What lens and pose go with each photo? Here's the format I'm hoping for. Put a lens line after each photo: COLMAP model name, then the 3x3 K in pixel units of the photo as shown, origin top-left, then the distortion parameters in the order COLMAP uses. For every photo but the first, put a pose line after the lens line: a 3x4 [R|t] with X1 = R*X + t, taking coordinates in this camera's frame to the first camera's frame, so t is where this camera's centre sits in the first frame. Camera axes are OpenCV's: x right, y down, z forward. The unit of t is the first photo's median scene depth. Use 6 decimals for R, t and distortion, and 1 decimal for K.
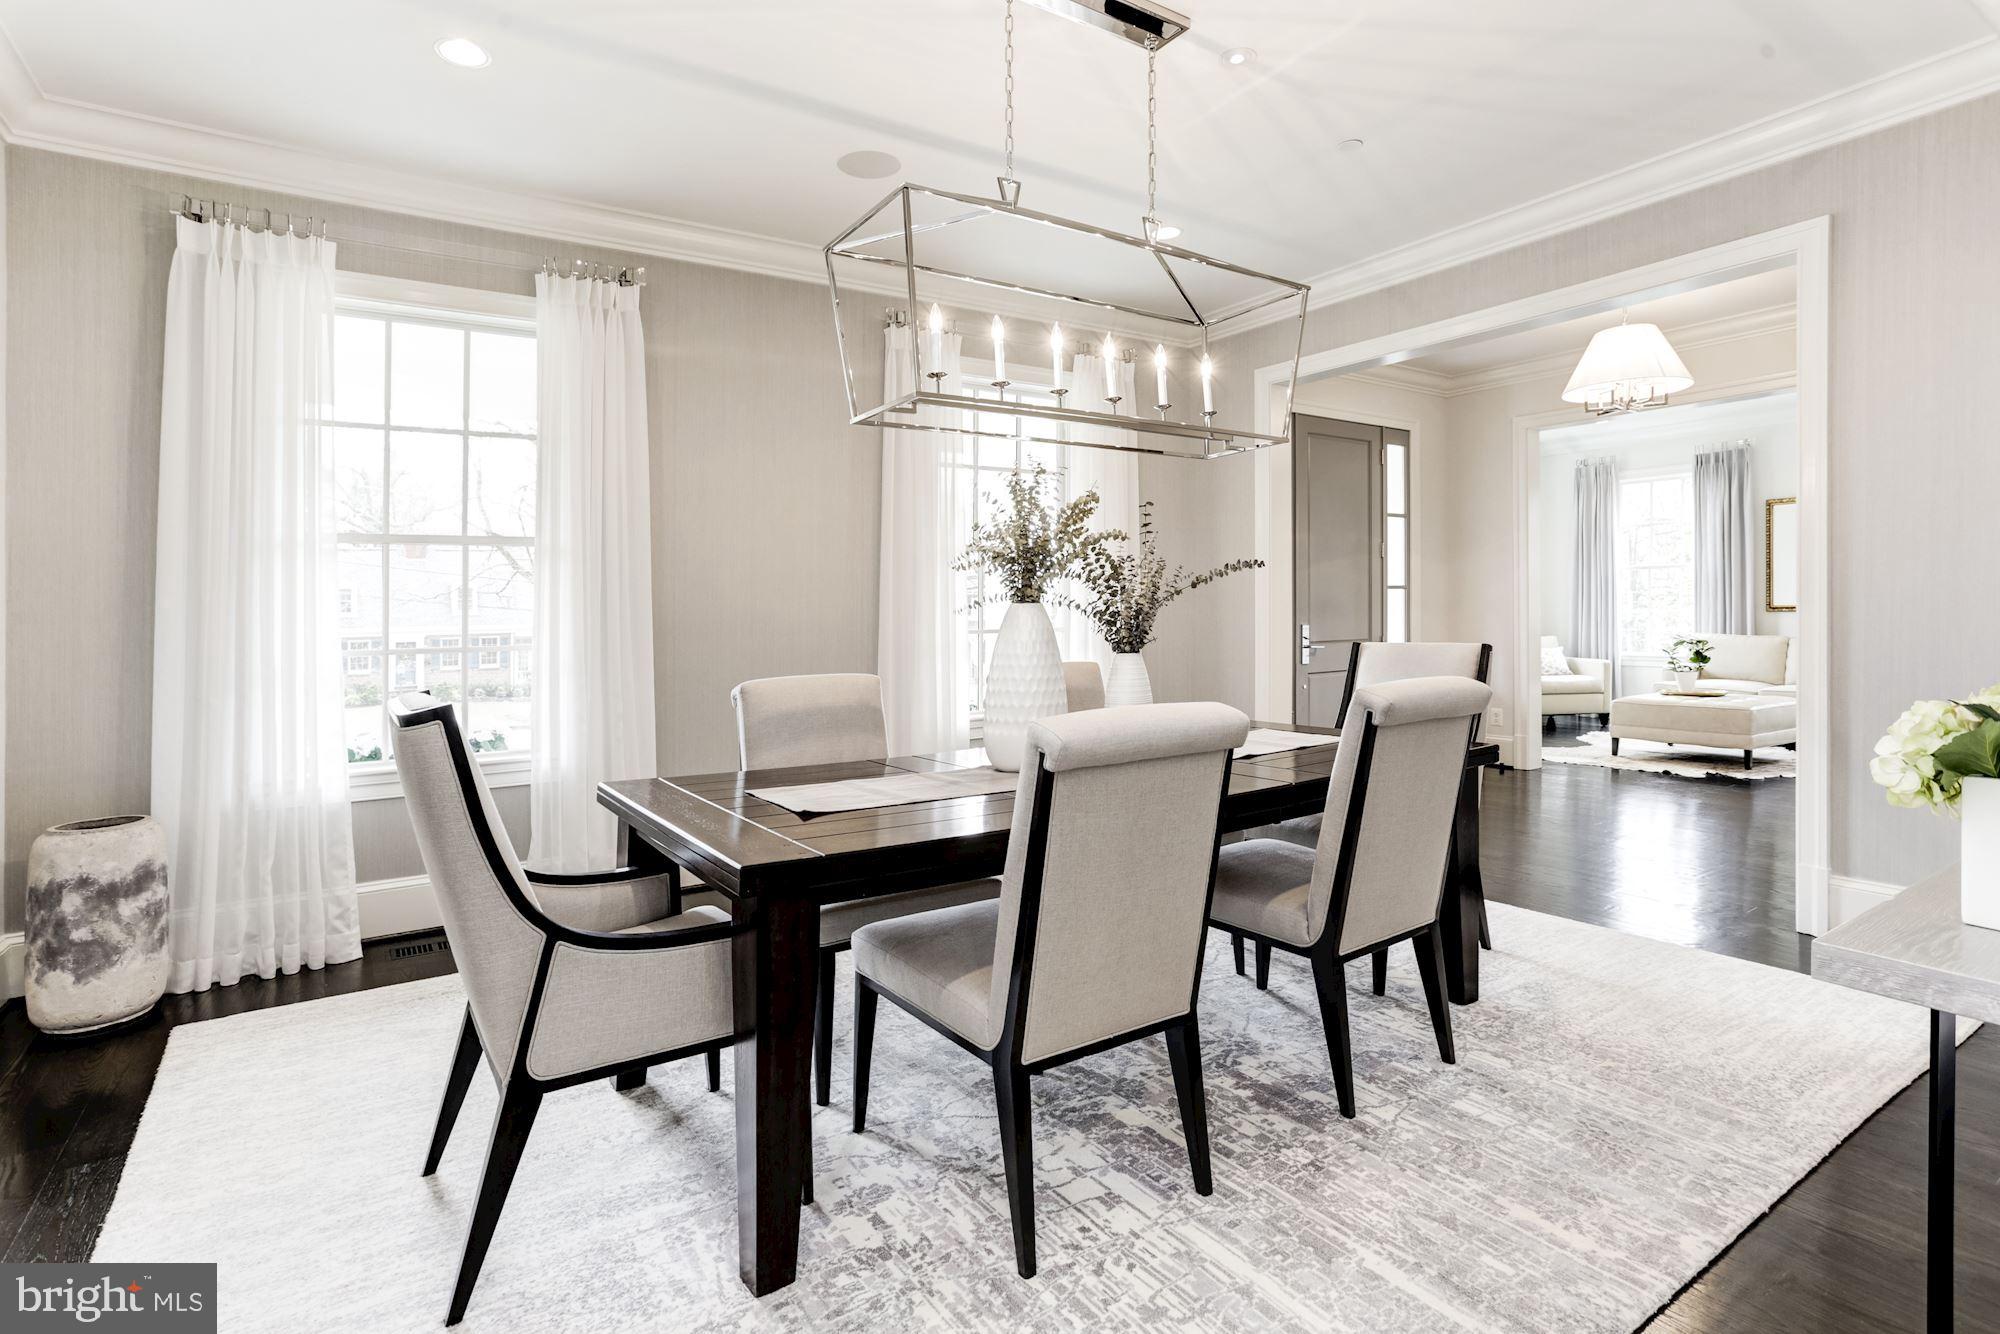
lens RADIAL K [[987.6, 0, 1000.7], [0, 987.6, 649.0], [0, 0, 1]] dist [-0.053080, 0.032568]
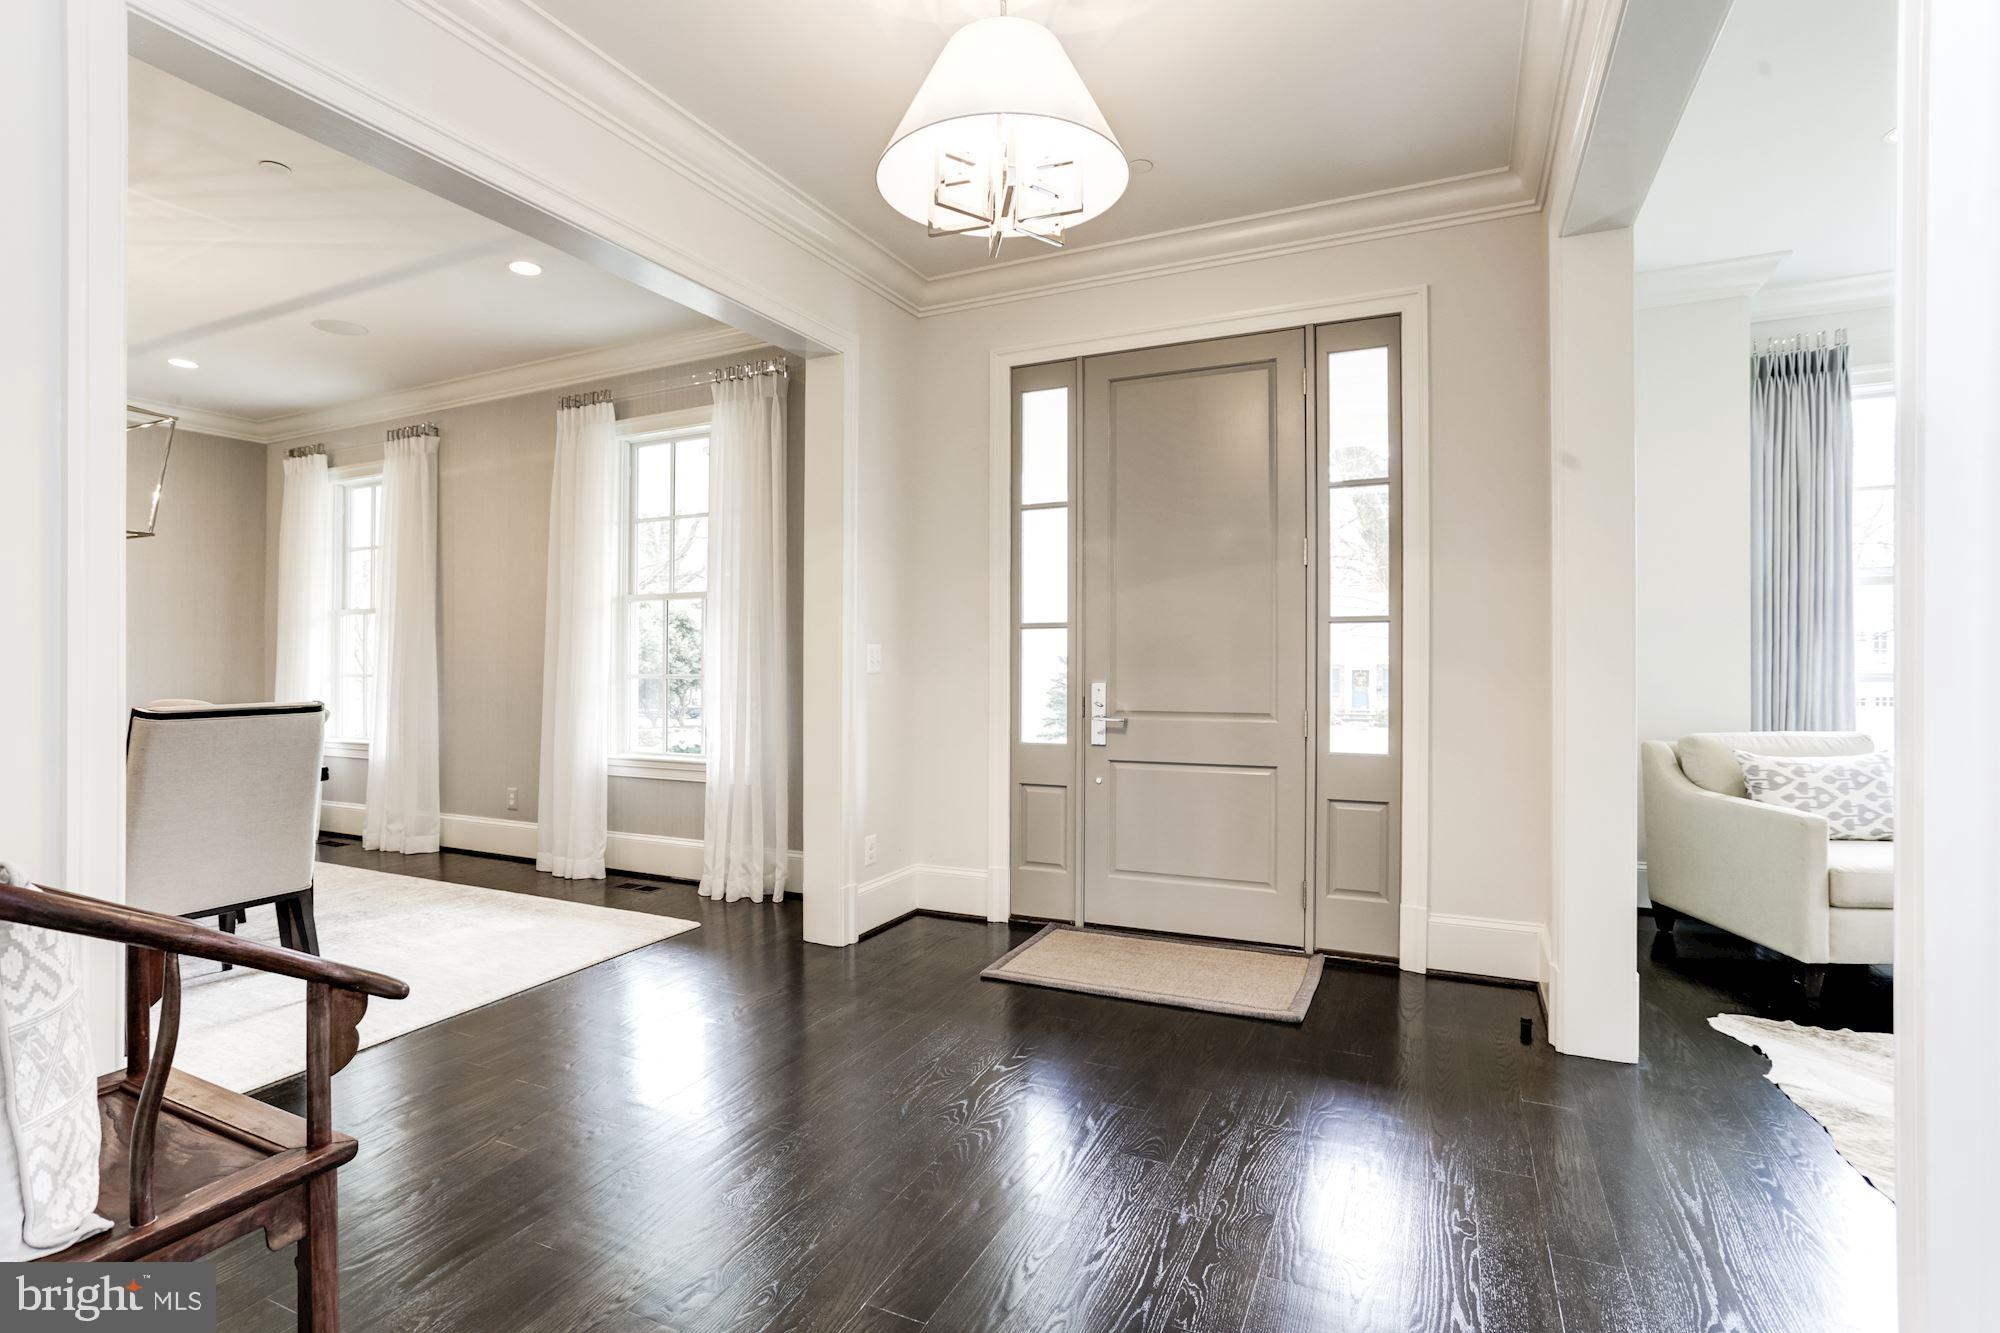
lens RADIAL K [[987.6, 0, 1000.7], [0, 987.6, 648.5], [0, 0, 1]] dist [-0.053080, 0.032568]
pose [[0.529370, 0.017309, -0.848214, 0.761692], [-0.035070, 0.999384, -0.001493, -0.040773], [0.847666, 0.030537, 0.529651, 0.566598]]
